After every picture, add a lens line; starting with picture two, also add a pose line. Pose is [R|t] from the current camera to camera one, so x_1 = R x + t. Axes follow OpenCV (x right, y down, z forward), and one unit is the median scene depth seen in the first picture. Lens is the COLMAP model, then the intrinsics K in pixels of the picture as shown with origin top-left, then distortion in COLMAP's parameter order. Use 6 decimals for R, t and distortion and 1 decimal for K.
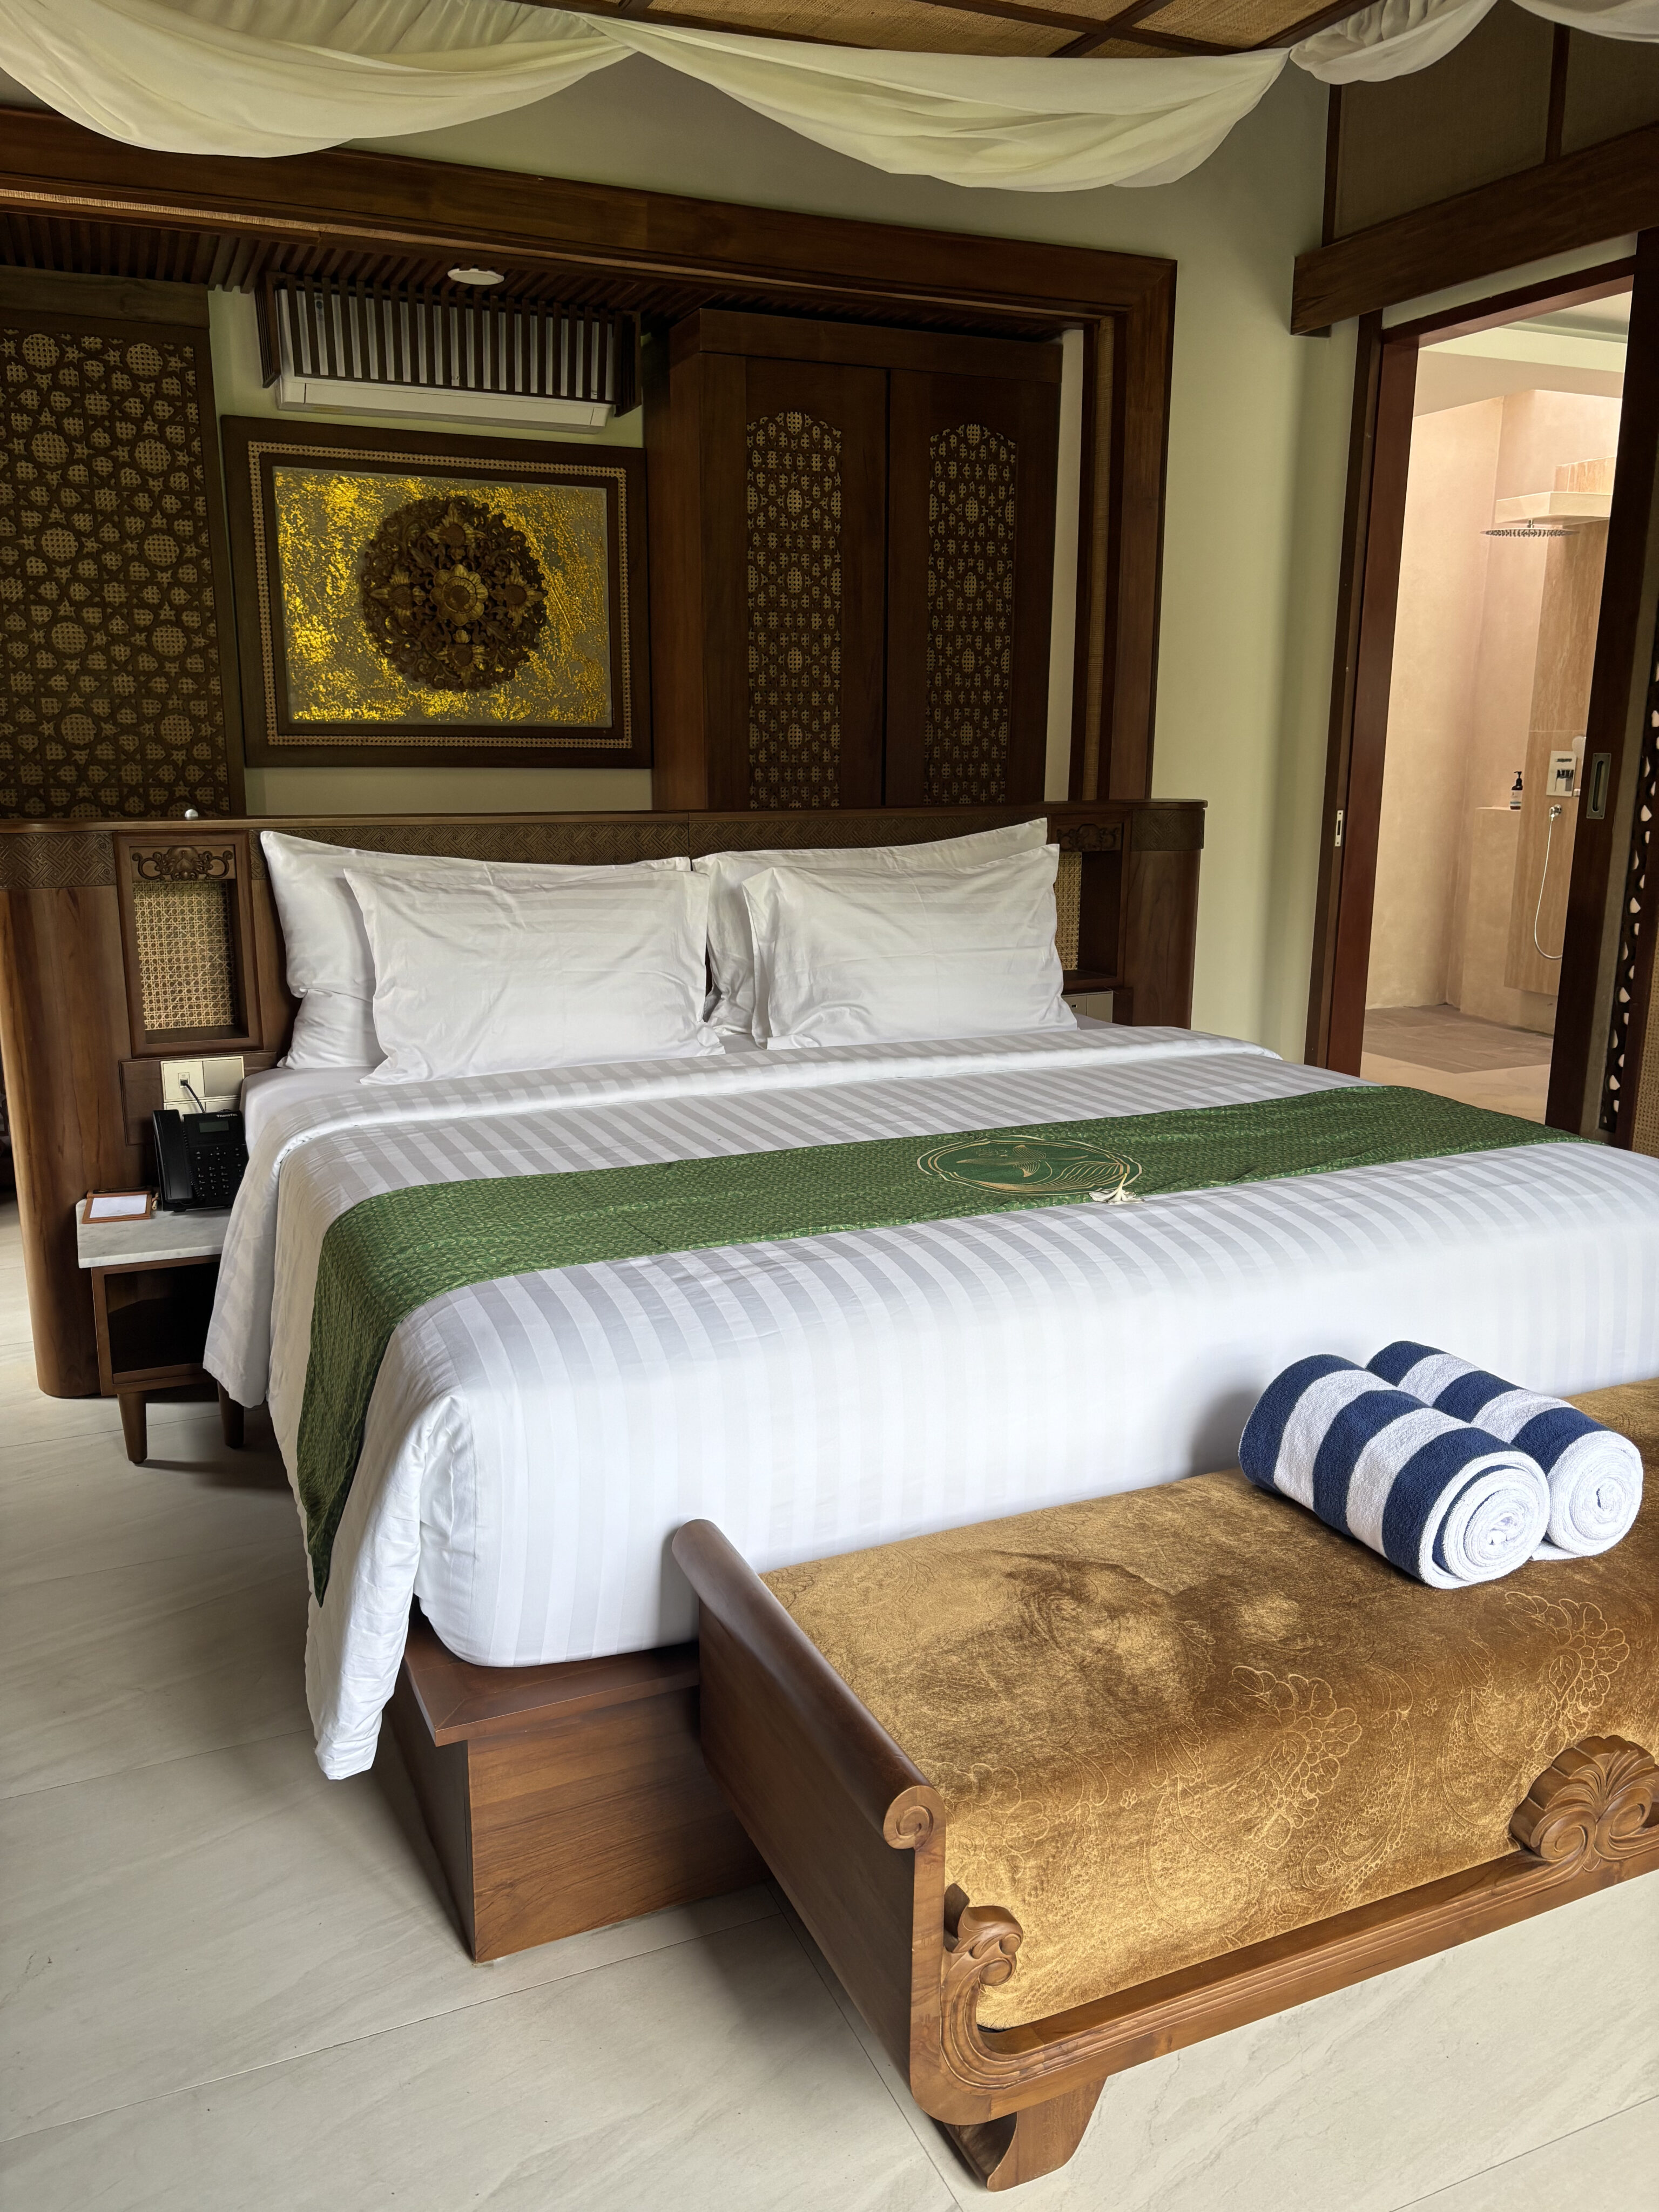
lens RADIAL K [[1721.2, 0, 773.6], [0, 1721.2, 1110.0], [0, 0, 1]] dist [0.035350, -0.008888]
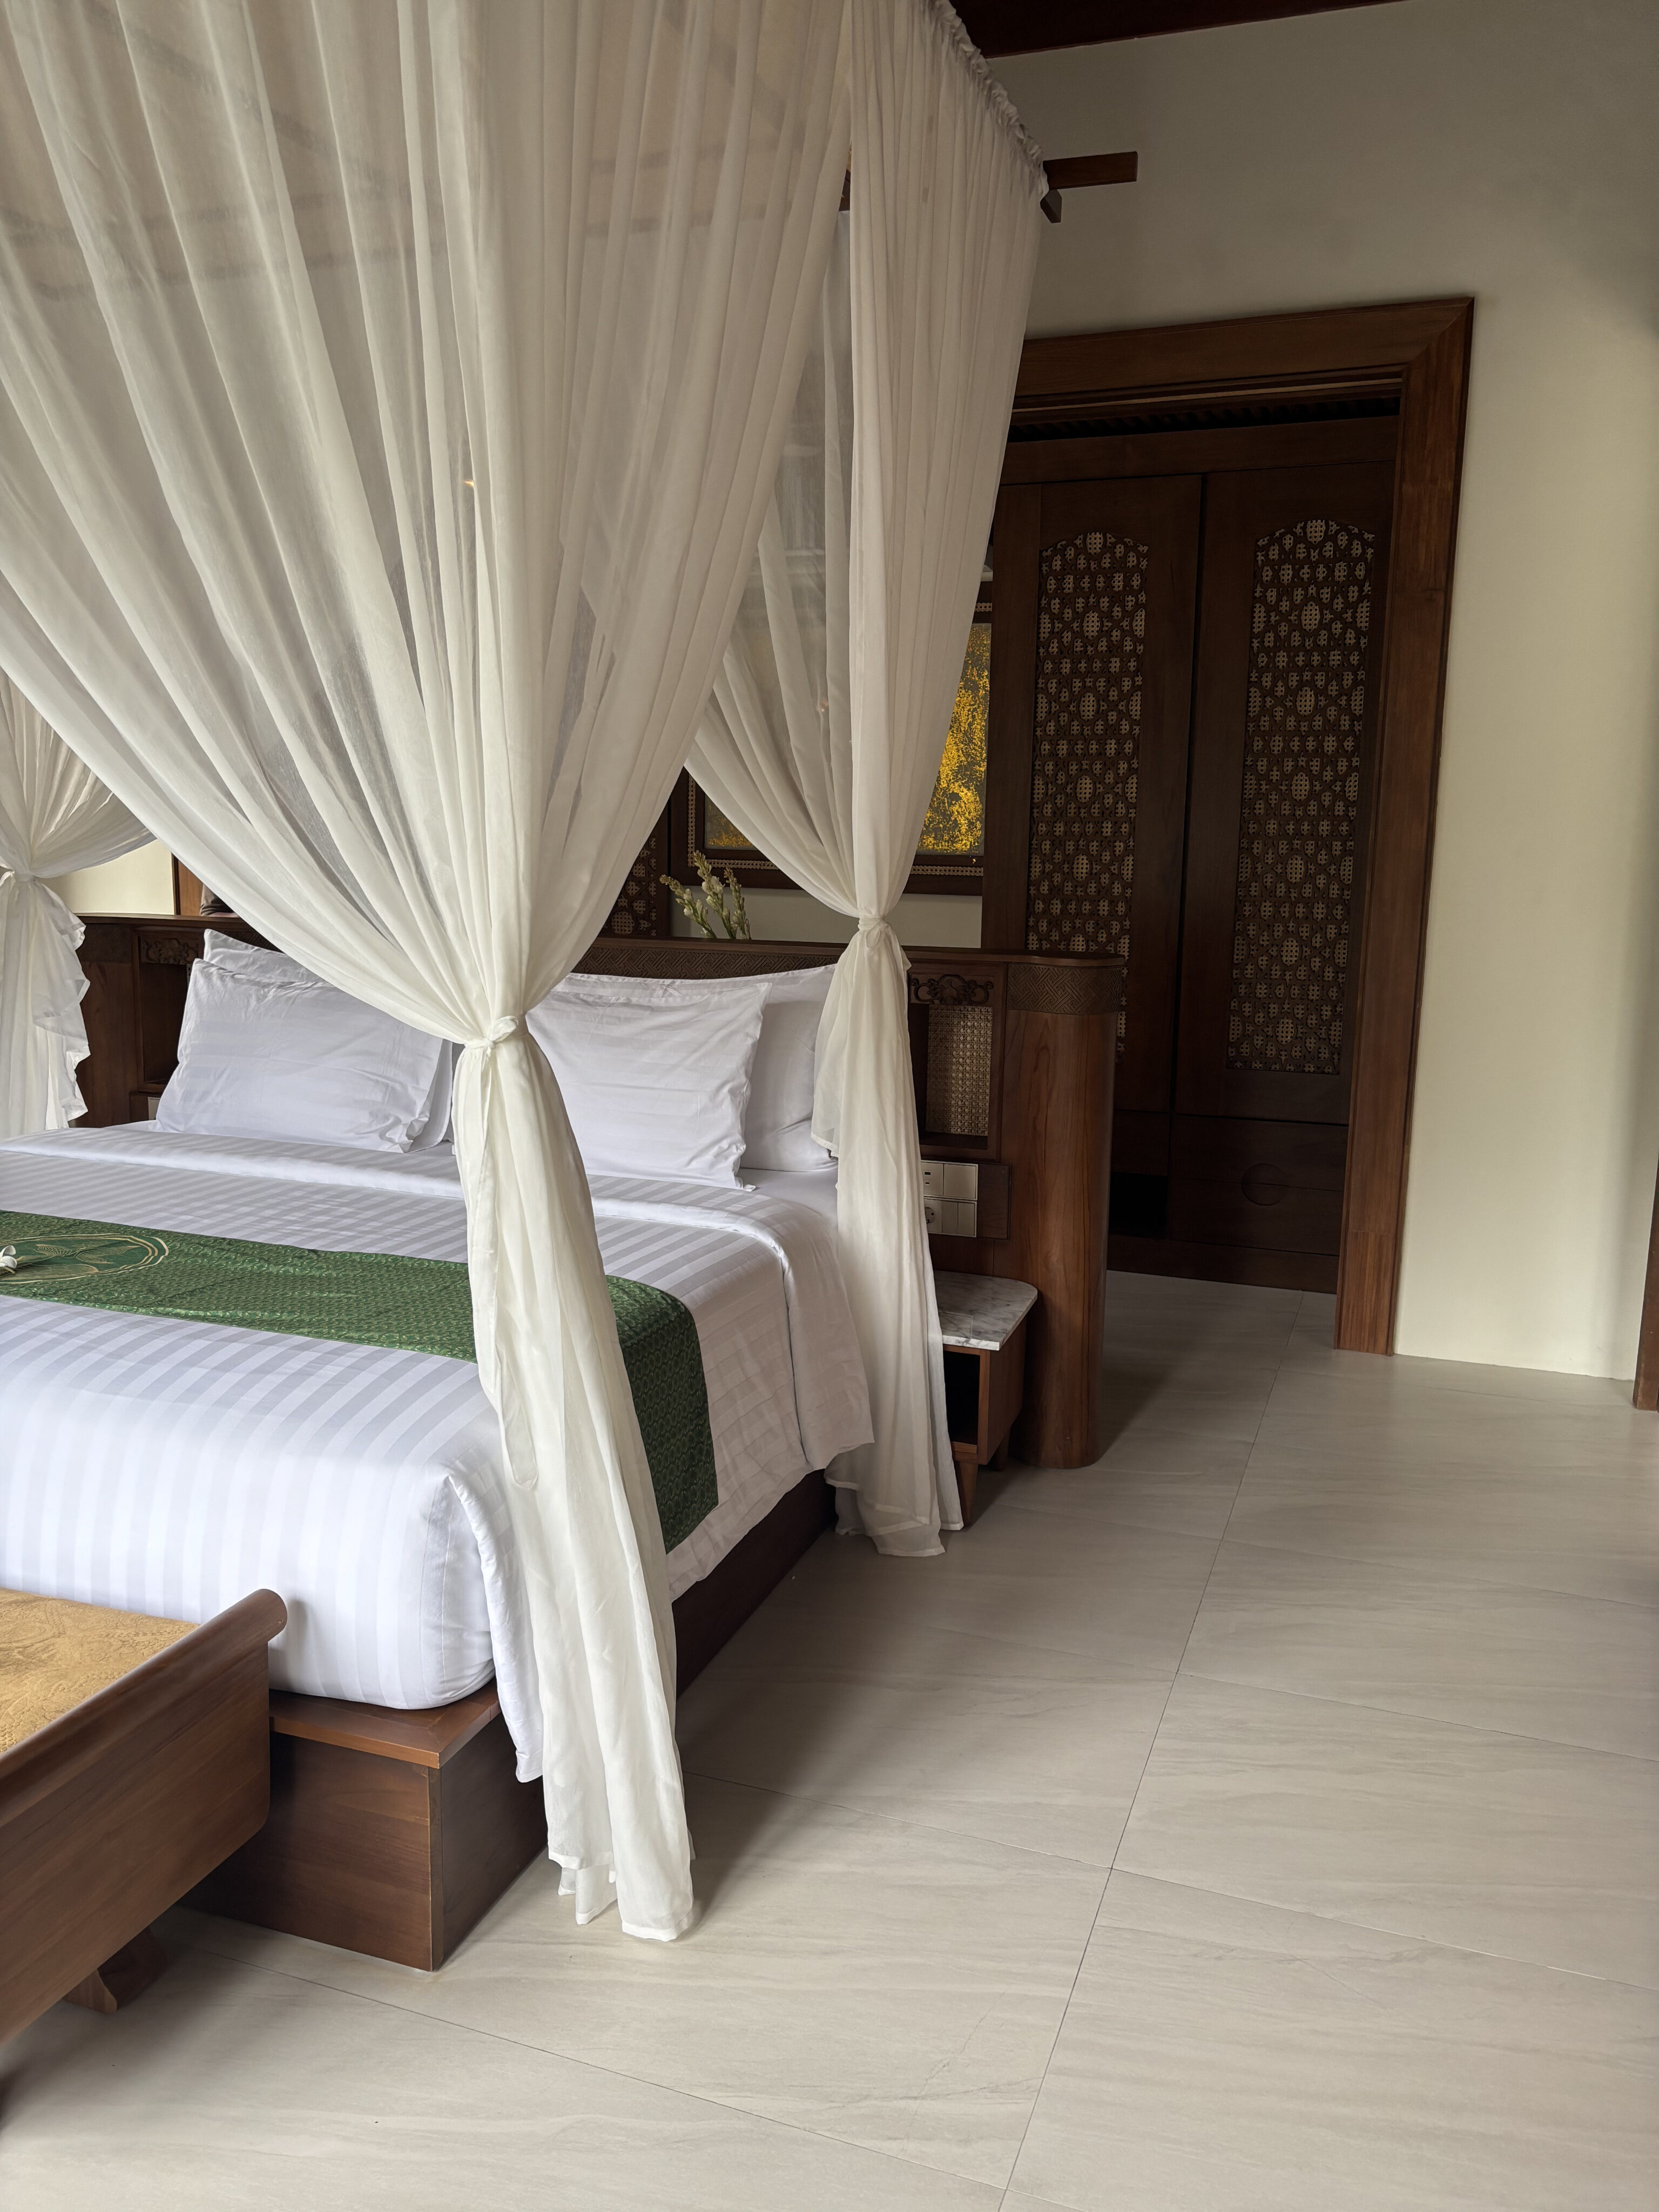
lens RADIAL K [[1701.1, 0, 834.3], [0, 1701.1, 1120.7], [0, 0, 1]] dist [0.022624, 0.001739]
pose [[0.724621, 0.123723, -0.677951, 0.750102], [-0.162451, 0.986696, 0.006433, -0.085612], [0.669727, 0.105472, 0.735079, 0.317795]]
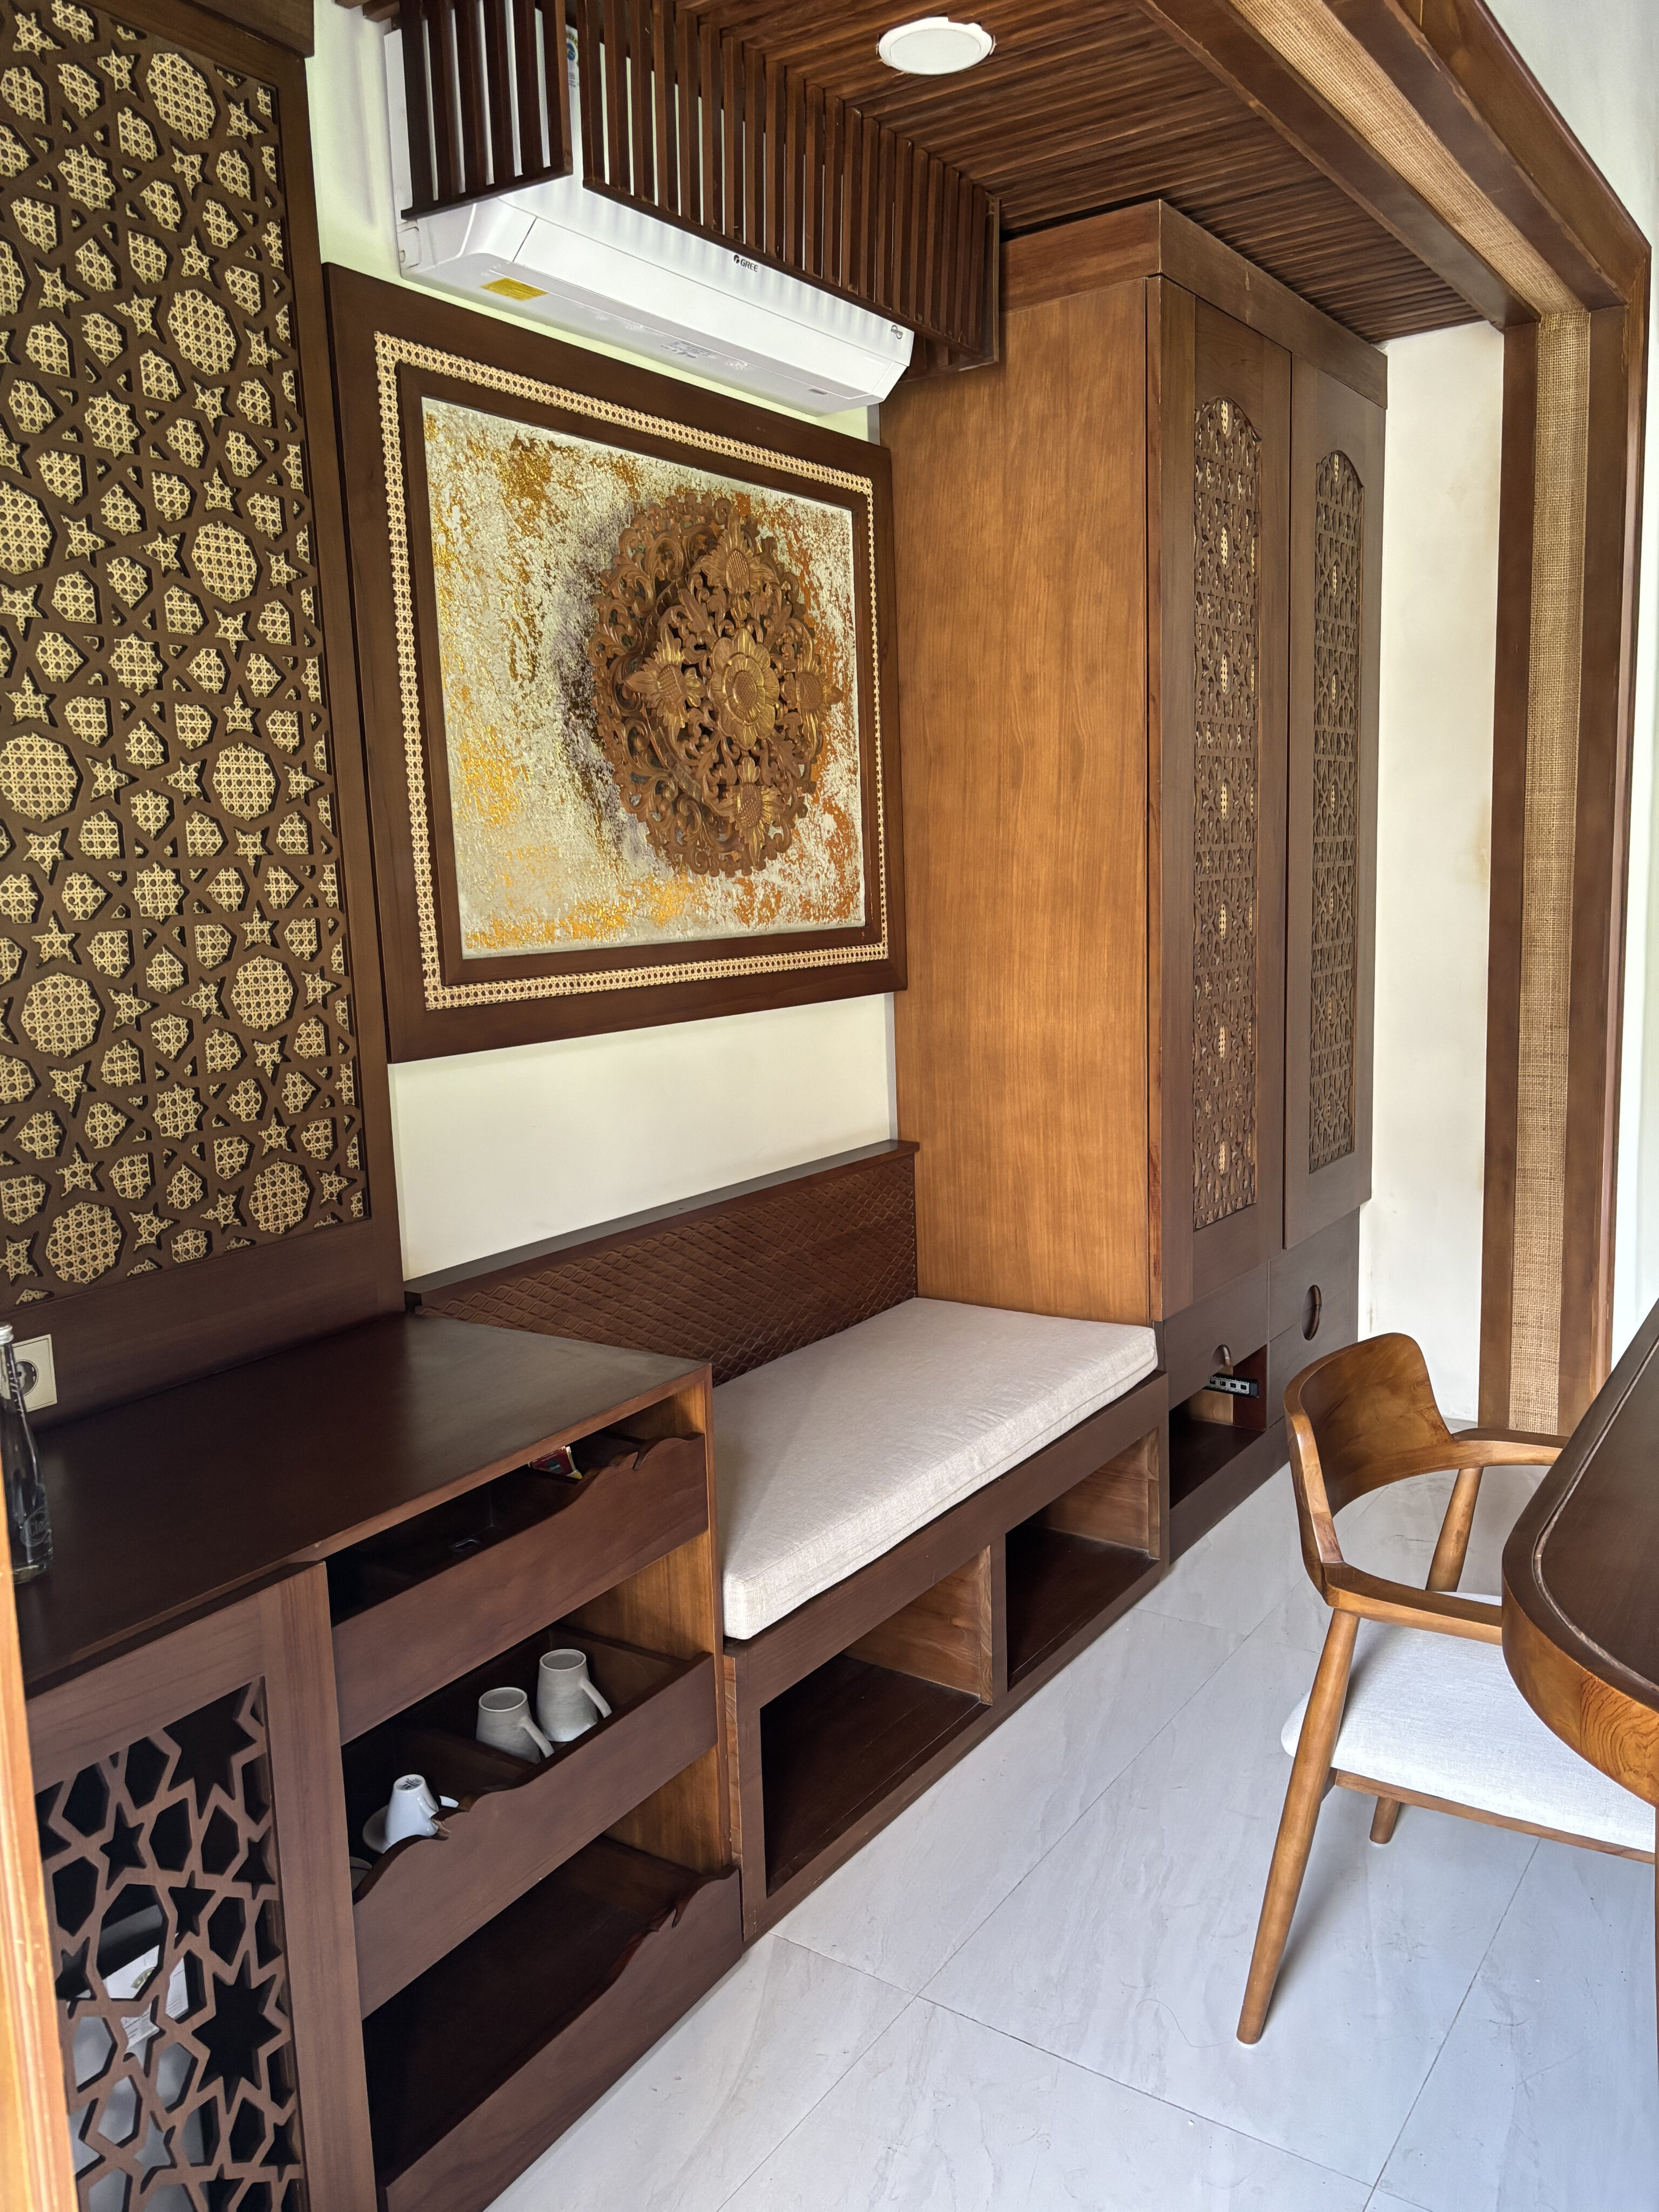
lens RADIAL K [[1689.0, 0, 776.4], [0, 1689.0, 1098.9], [0, 0, 1]] dist [0.046622, -0.066324]
pose [[0.856771, -0.098453, 0.506211, -0.570859], [0.137000, 0.989788, -0.039371, -0.207190], [-0.497166, 0.103083, 0.861510, 0.759097]]
